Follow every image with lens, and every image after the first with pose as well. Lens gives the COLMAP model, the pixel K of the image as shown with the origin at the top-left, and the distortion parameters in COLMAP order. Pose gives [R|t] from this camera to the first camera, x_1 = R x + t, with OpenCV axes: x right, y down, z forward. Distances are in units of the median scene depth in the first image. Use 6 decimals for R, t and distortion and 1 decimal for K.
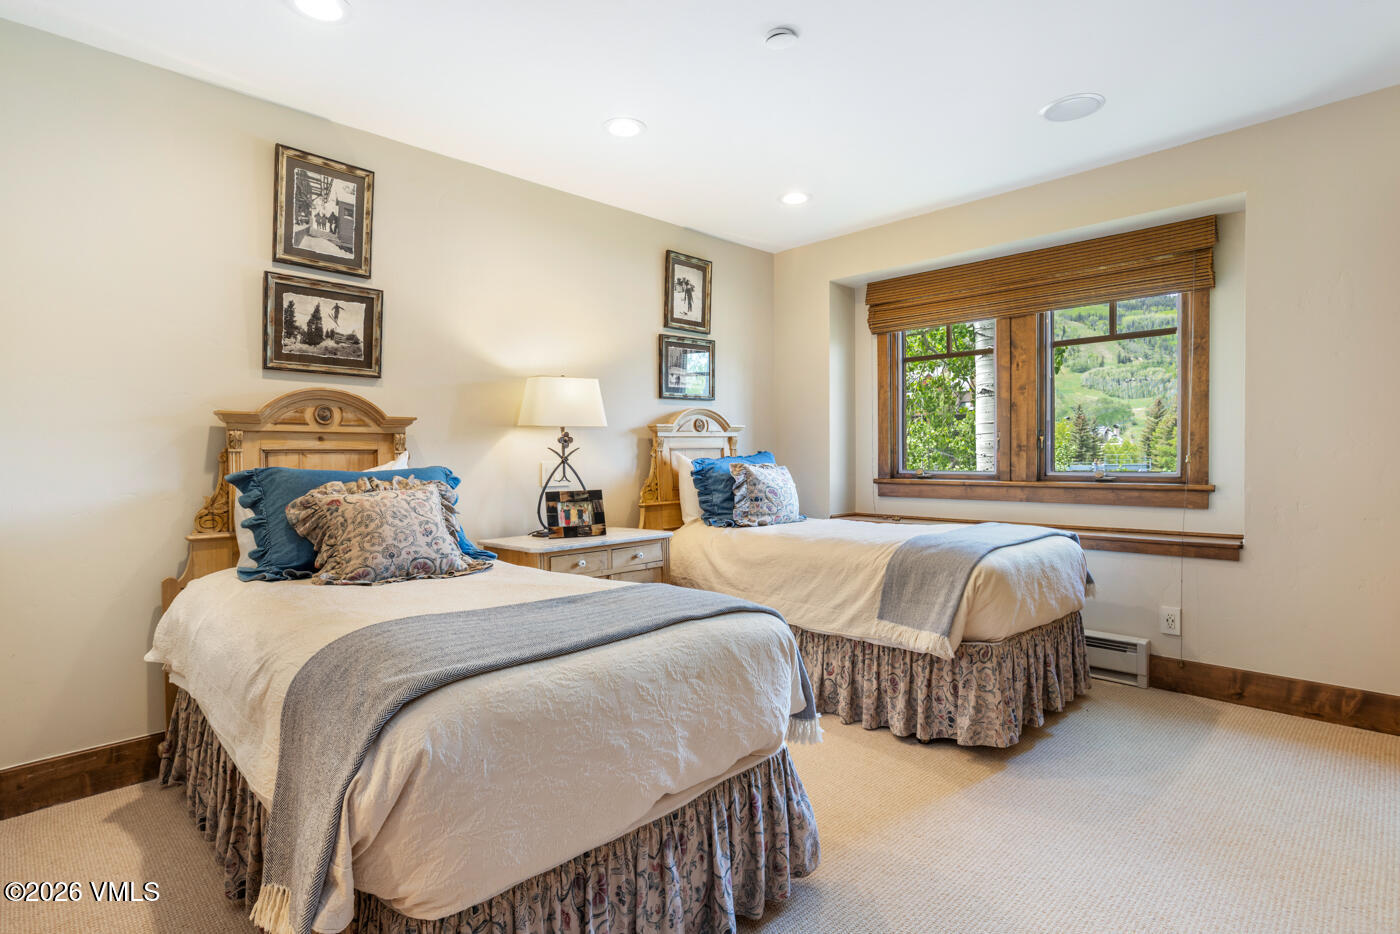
lens RADIAL K [[688.8, 0, 700.6], [0, 688.8, 462.7], [0, 0, 1]] dist [-0.002930, 0.010115]
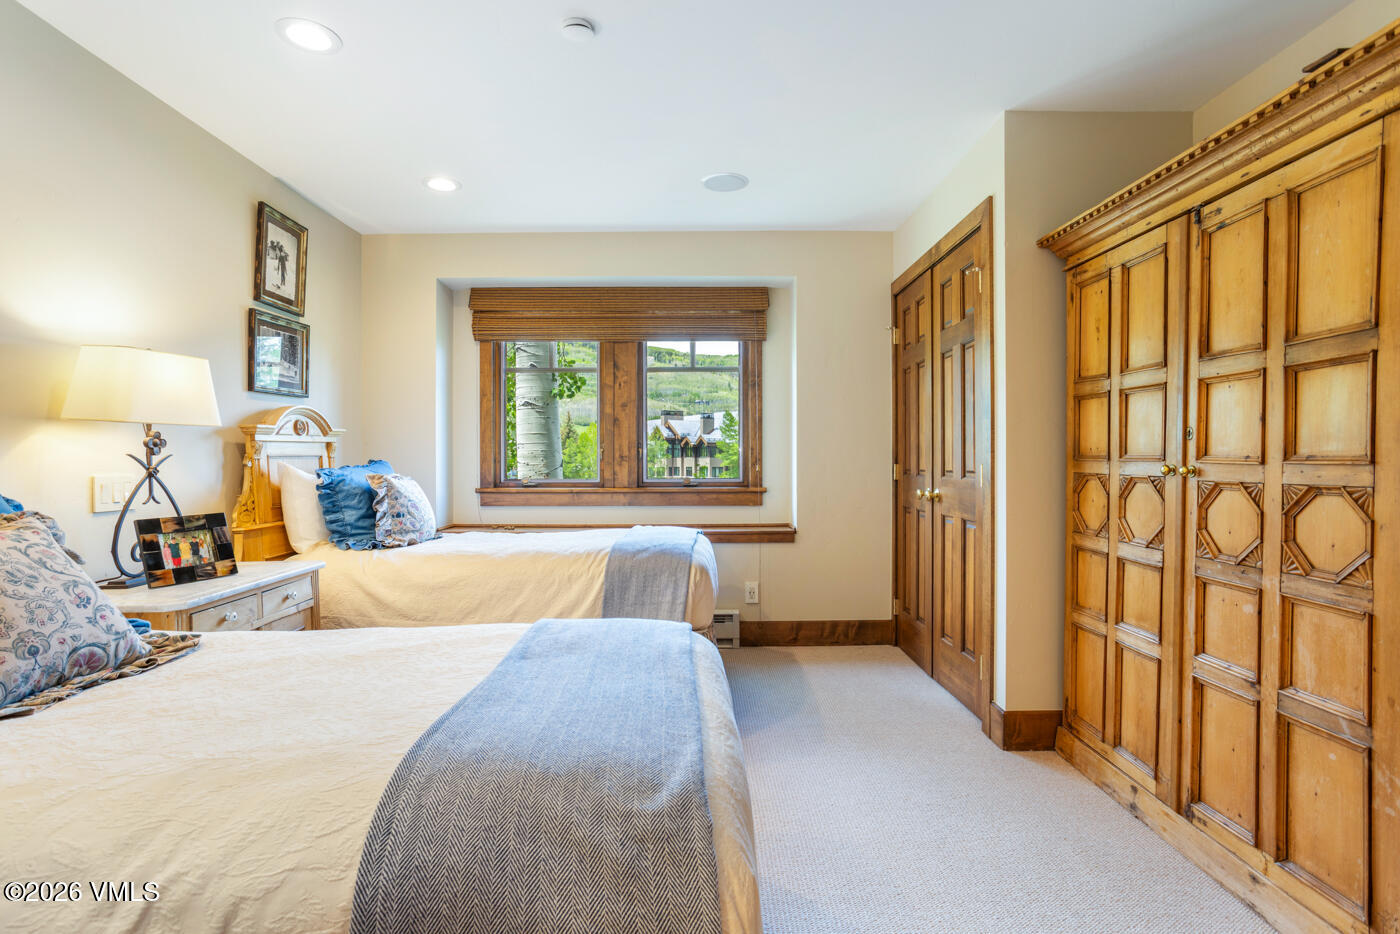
lens RADIAL K [[671.1, 0, 700.0], [0, 671.1, 467.0], [0, 0, 1]] dist [-0.054419, 0.063405]
pose [[0.731937, -0.001492, 0.681370, -0.217405], [0.004144, 0.999989, -0.002261, -0.004626], [-0.681359, 0.004478, 0.731936, 0.121997]]
